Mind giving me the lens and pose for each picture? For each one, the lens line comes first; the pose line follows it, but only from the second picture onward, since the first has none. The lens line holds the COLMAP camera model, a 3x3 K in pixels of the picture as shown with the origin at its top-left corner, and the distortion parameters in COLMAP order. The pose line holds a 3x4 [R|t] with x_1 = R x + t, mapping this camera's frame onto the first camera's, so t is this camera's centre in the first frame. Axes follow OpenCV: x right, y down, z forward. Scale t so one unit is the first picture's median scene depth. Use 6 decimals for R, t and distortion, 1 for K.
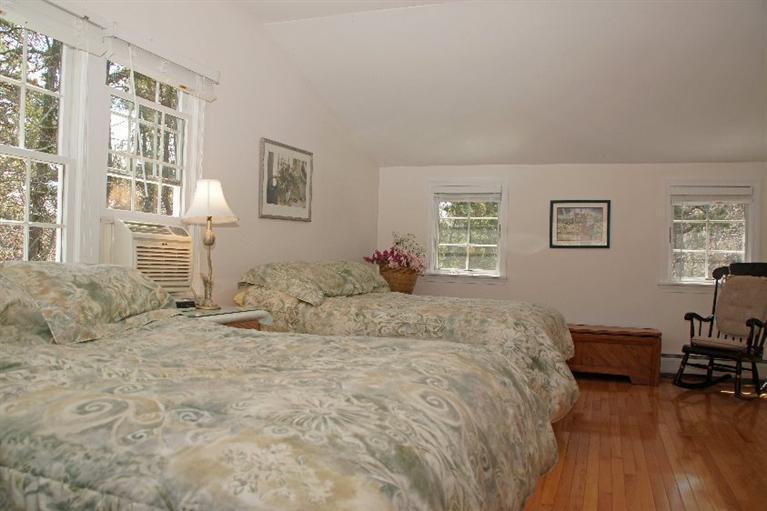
lens RADIAL K [[606.7, 0, 383.5], [0, 606.7, 255.5], [0, 0, 1]] dist [-0.130386, 0.001703]
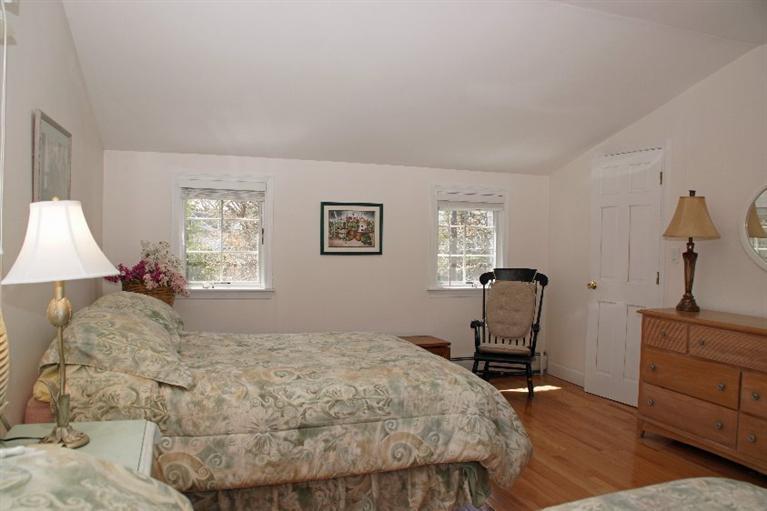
lens RADIAL K [[606.7, 0, 383.5], [0, 606.7, 255.5], [0, 0, 1]] dist [-0.130386, 0.001703]
pose [[0.778050, -0.031138, 0.627431, -0.248637], [-0.002962, 0.998578, 0.053230, -0.068619], [-0.628196, -0.043274, 0.776851, 0.269604]]
